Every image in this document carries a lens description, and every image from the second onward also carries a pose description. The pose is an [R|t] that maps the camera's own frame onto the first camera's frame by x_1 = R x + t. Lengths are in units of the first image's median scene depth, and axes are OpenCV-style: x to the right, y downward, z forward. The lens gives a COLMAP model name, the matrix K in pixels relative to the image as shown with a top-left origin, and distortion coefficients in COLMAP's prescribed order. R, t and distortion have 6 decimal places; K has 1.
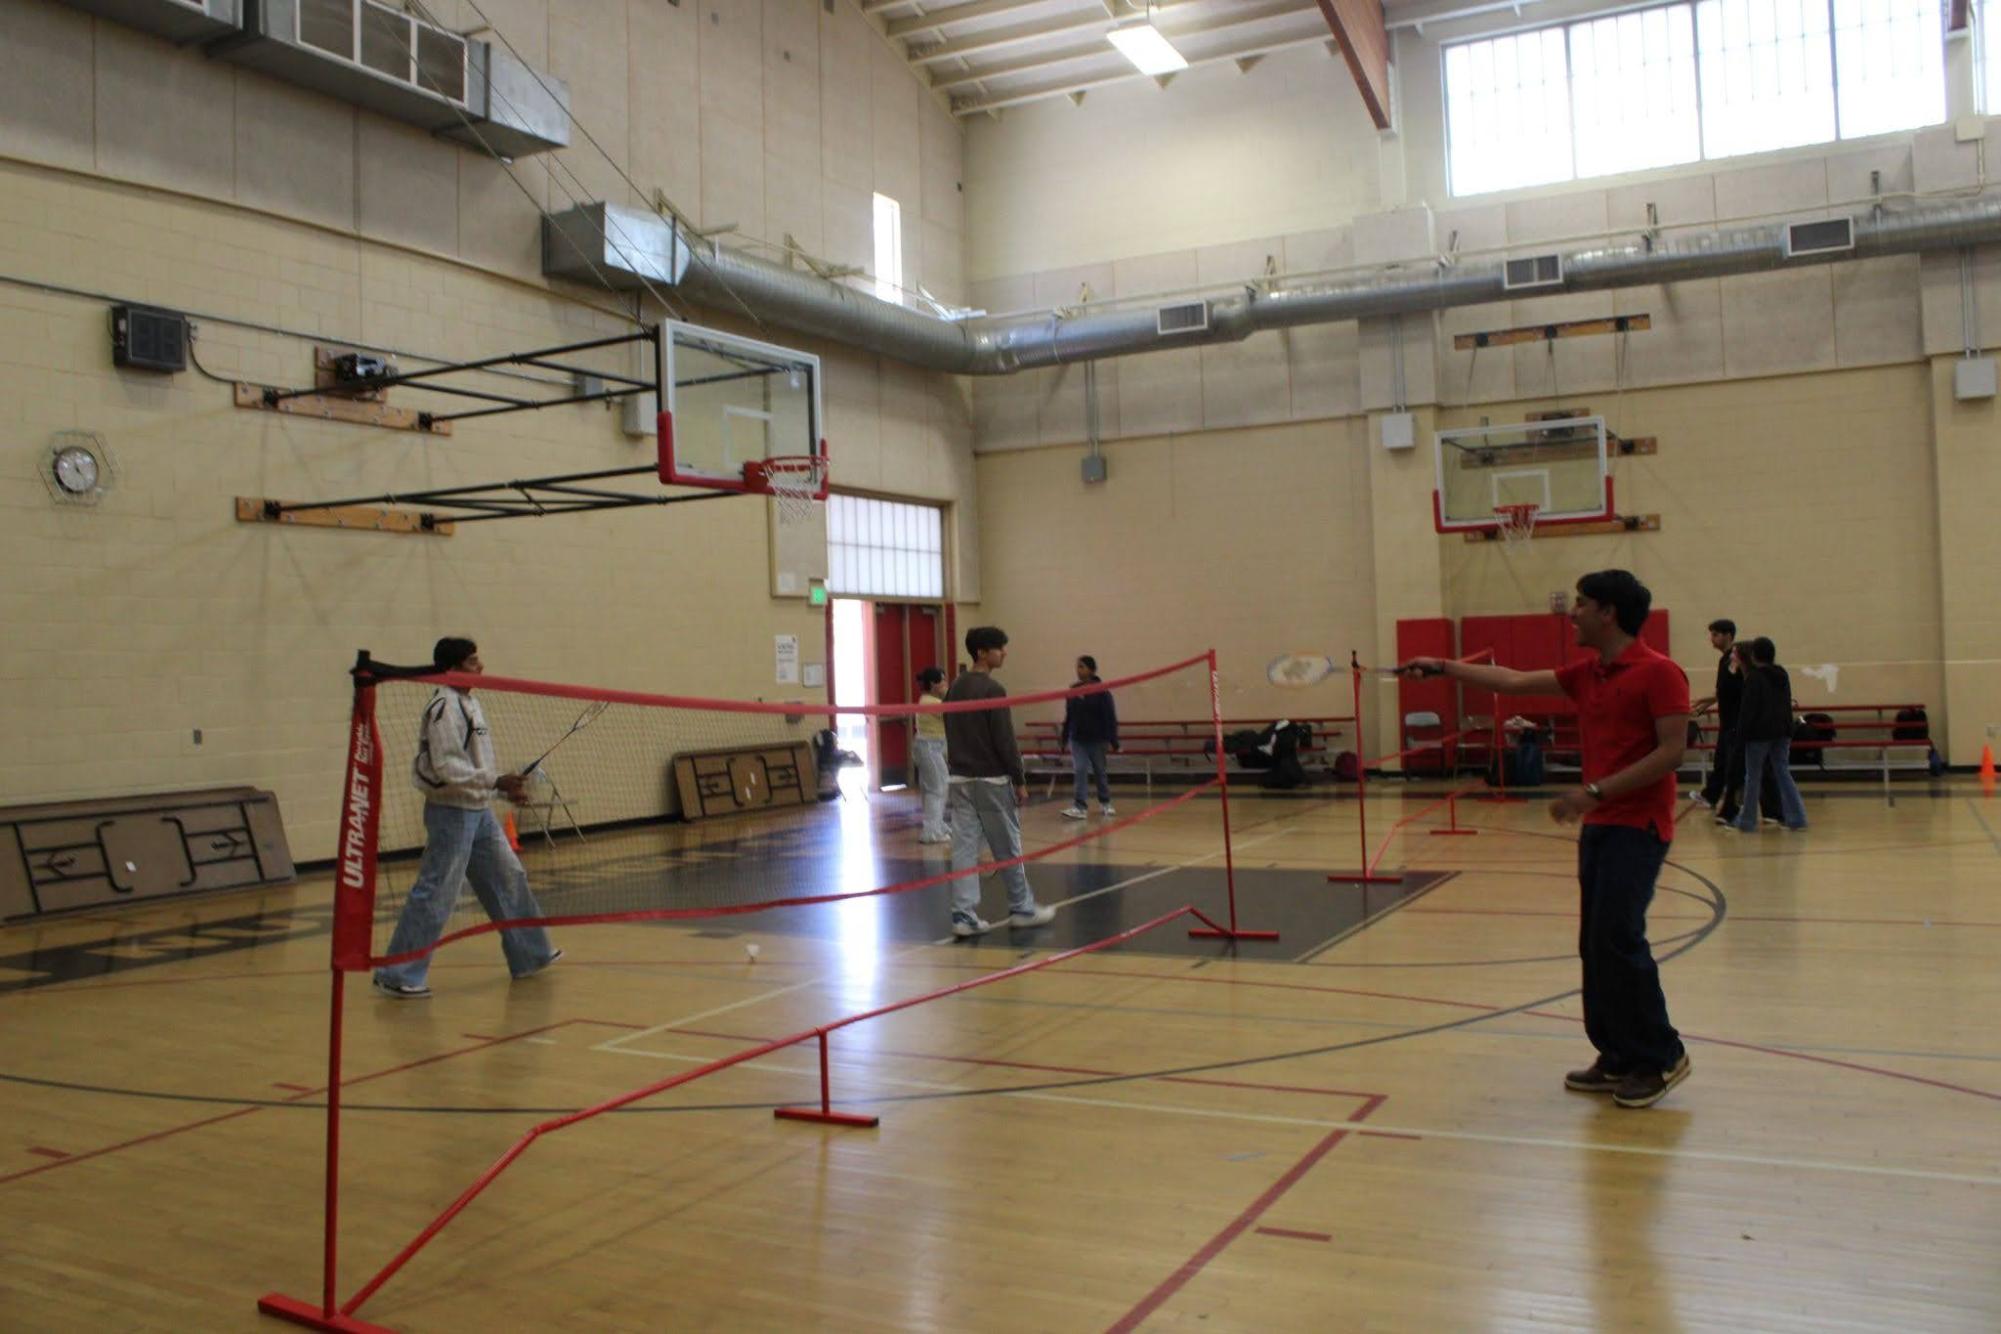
lens RADIAL K [[1660.2, 0, 1000.5], [0, 1660.2, 667.0], [0, 0, 1]] dist [-0.167238, 0.144266]
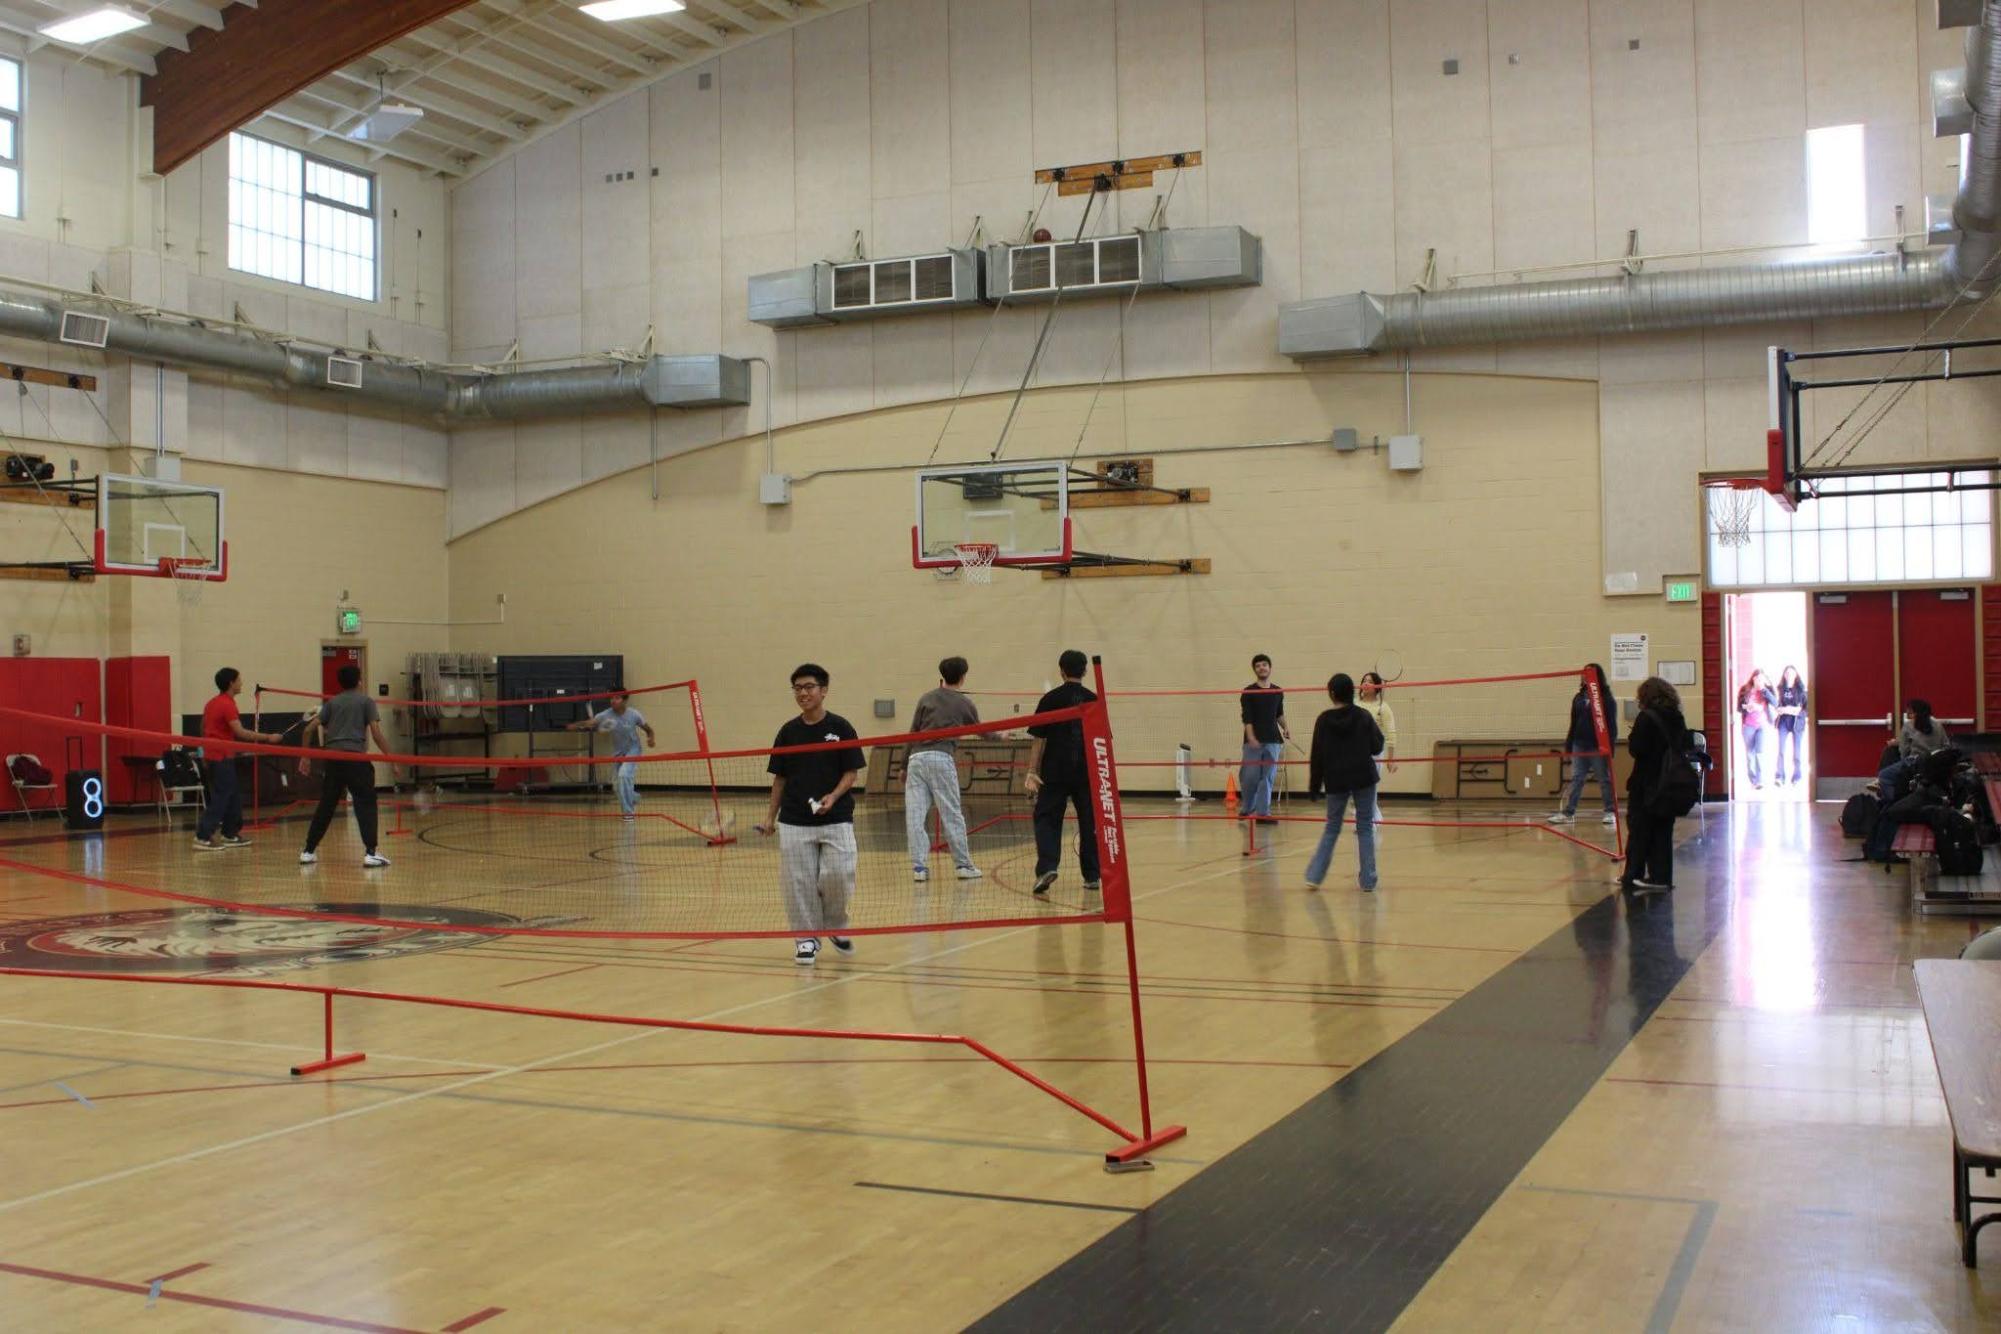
lens RADIAL K [[2074.5, 0, 1000.5], [0, 2074.5, 667.0], [0, 0, 1]] dist [-0.128871, 0.118790]
pose [[0.074131, 0.021660, -0.997013, 1.494115], [0.013749, 0.999647, 0.022739, -0.044653], [0.997154, -0.015393, 0.073807, 0.718264]]
